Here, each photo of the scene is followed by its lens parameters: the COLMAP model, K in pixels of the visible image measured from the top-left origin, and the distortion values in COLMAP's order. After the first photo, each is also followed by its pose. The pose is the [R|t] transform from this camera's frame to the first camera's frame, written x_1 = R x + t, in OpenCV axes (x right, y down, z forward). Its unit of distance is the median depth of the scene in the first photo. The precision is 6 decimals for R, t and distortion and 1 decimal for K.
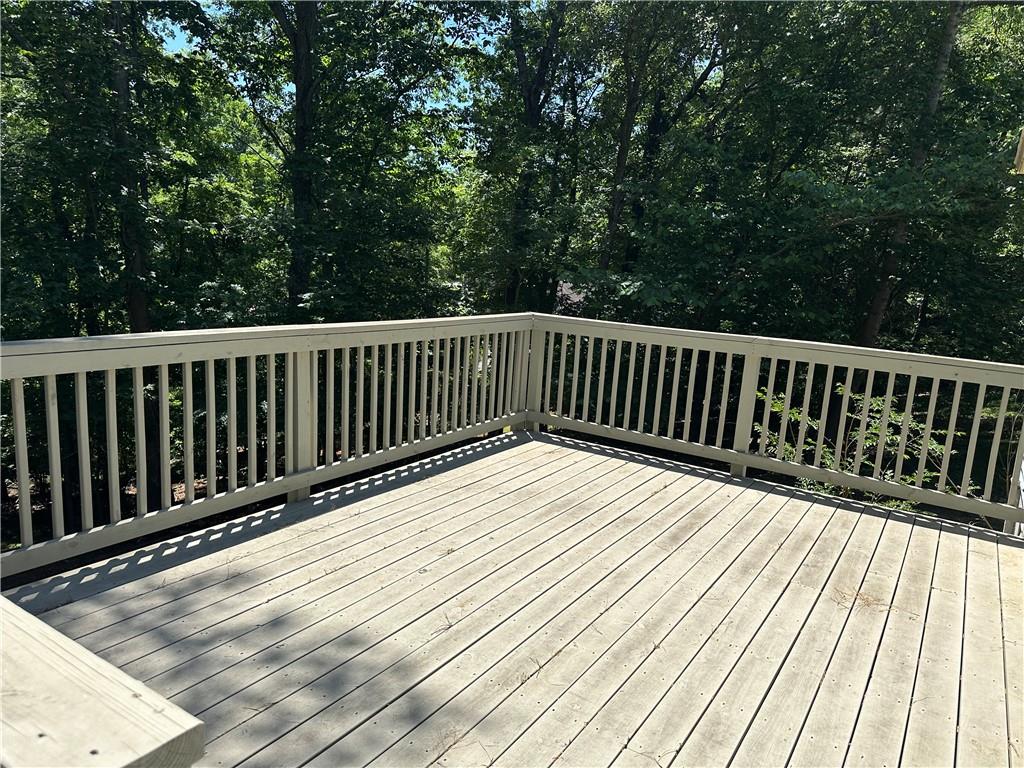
lens RADIAL K [[713.2, 0, 512.0], [0, 713.2, 384.0], [0, 0, 1]] dist [0.097181, -0.118933]
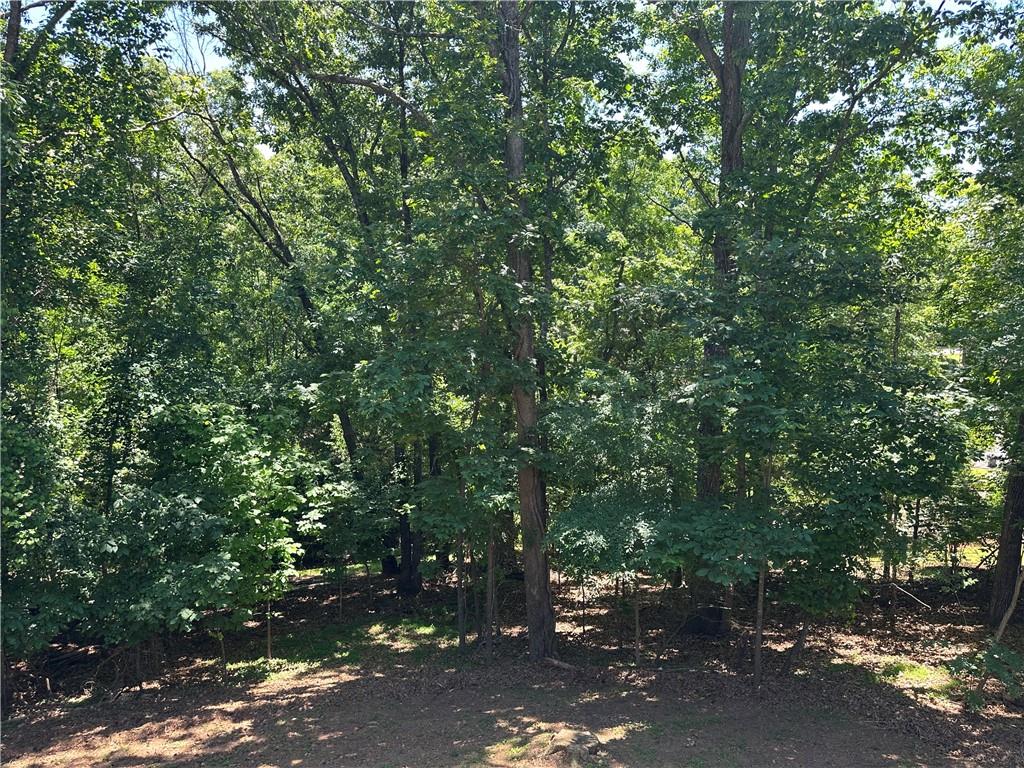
lens RADIAL K [[713.2, 0, 512.0], [0, 713.2, 384.0], [0, 0, 1]] dist [0.097181, -0.118933]
pose [[0.814189, 0.009884, -0.580515, -0.009841], [-0.064762, 0.995162, -0.073886, -0.042135], [0.576976, 0.097753, 0.810890, 0.215032]]
